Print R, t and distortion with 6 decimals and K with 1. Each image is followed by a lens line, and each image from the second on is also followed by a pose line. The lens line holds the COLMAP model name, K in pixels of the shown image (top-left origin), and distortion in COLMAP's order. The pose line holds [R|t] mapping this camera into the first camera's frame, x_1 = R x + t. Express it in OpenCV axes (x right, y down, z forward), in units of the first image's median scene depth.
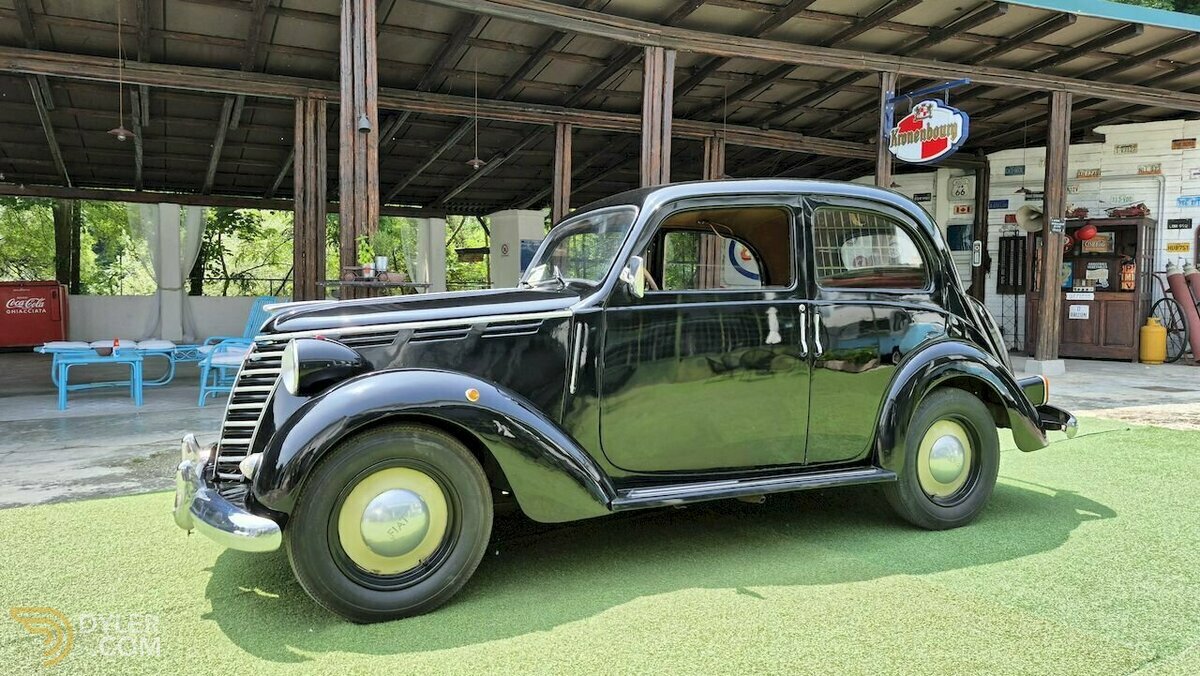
lens RADIAL K [[844.4, 0, 595.9], [0, 844.4, 343.0], [0, 0, 1]] dist [0.116835, -0.134176]
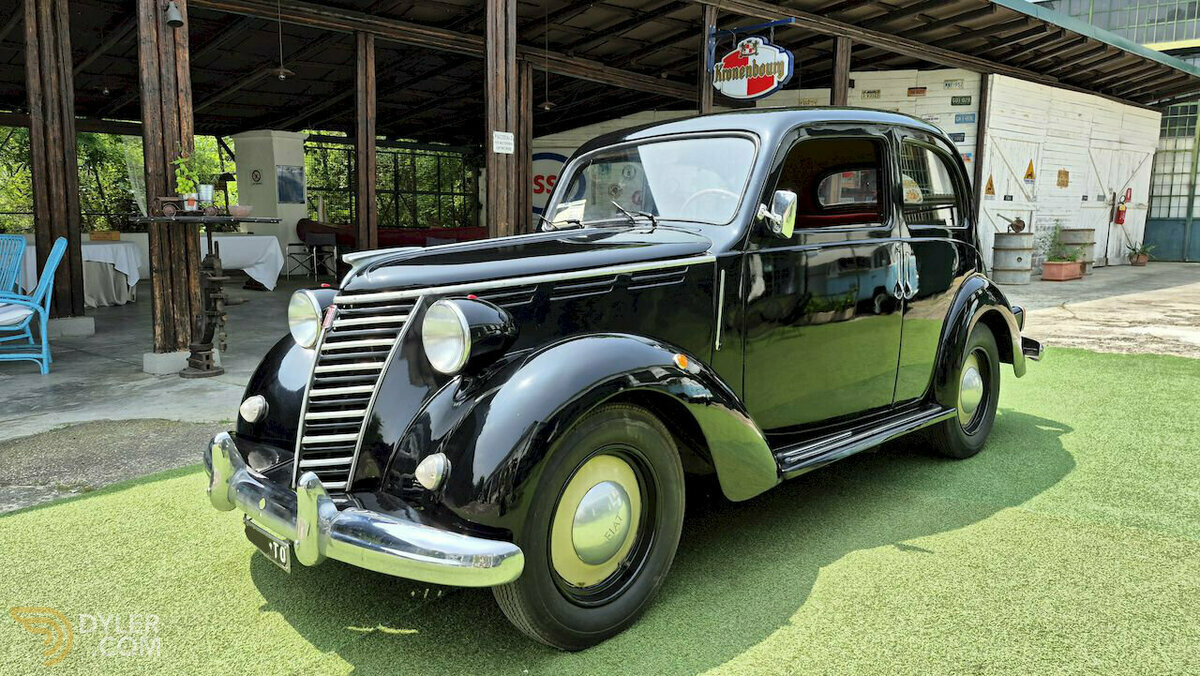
lens RADIAL K [[844.4, 0, 595.9], [0, 844.4, 343.0], [0, 0, 1]] dist [0.116835, -0.134176]
pose [[0.939175, -0.053901, 0.339183, -0.161609], [0.027018, 0.996142, 0.083489, -0.008815], [-0.342374, -0.069247, 0.937008, 0.082173]]
